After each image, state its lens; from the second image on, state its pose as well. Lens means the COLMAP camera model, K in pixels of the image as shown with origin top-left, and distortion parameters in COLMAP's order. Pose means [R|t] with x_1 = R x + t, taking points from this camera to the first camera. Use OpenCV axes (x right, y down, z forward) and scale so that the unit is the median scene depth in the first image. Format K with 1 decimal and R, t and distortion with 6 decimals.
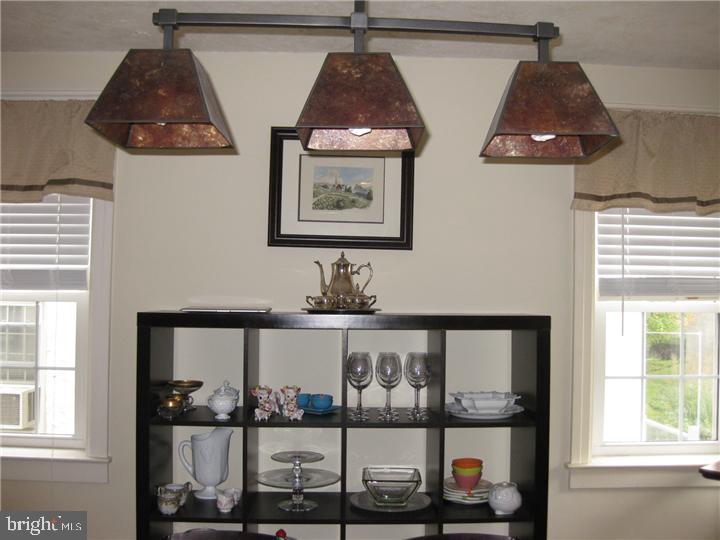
lens RADIAL K [[733.6, 0, 360.0], [0, 733.6, 270.0], [0, 0, 1]] dist [-0.180779, 0.156029]
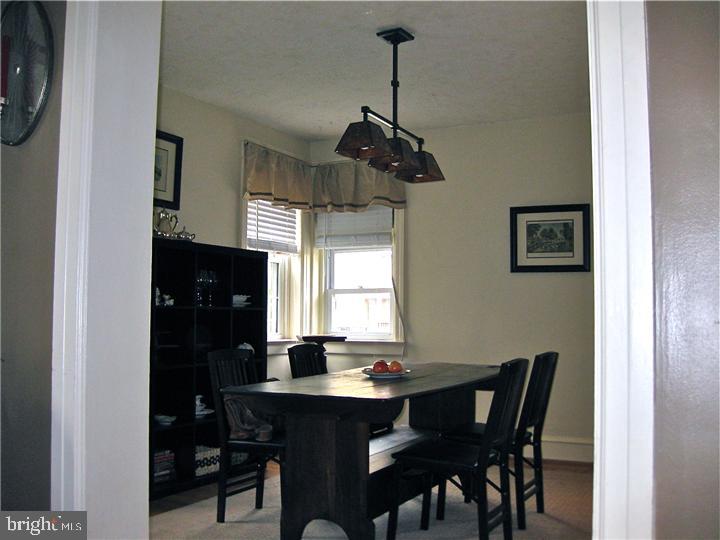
lens RADIAL K [[733.6, 0, 360.0], [0, 733.6, 270.0], [0, 0, 1]] dist [-0.180779, 0.156029]
pose [[0.516328, 0.048377, 0.855024, -1.086262], [-0.037211, 0.998728, -0.034037, 0.143721], [-0.855582, -0.014242, 0.517471, -0.174449]]
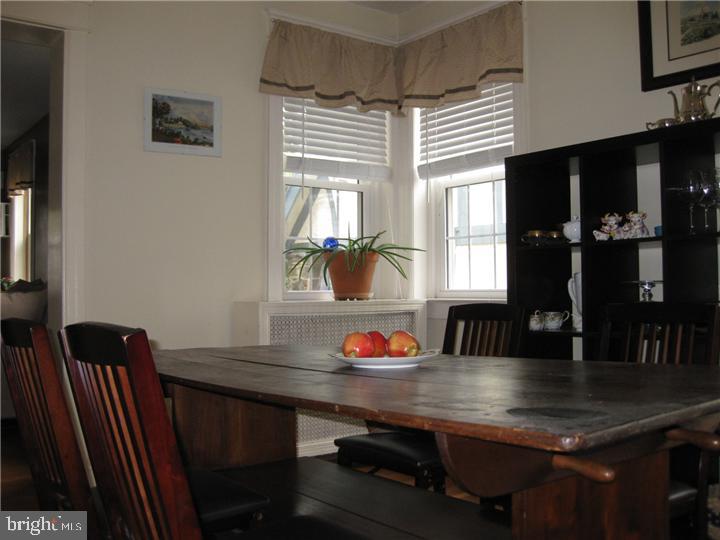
lens RADIAL K [[733.6, 0, 360.0], [0, 733.6, 270.0], [0, 0, 1]] dist [-0.180779, 0.156029]
pose [[0.567659, -0.038137, -0.822380, 0.459052], [0.045551, 0.998851, -0.014879, 0.214360], [0.822003, -0.029014, 0.568744, 0.092717]]
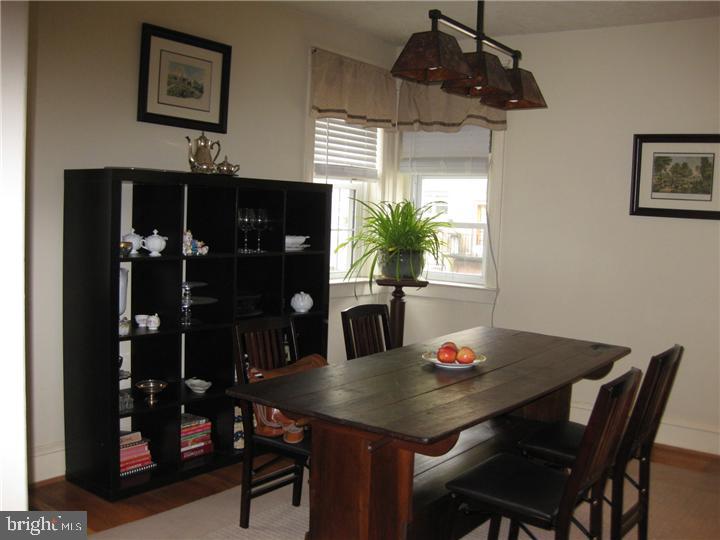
lens RADIAL K [[733.6, 0, 360.0], [0, 733.6, 270.0], [0, 0, 1]] dist [-0.180779, 0.156029]
pose [[0.644621, -0.046595, 0.763081, -0.808649], [-0.064432, 0.991279, 0.114958, 0.052388], [-0.761782, -0.123271, 0.635997, -0.078304]]
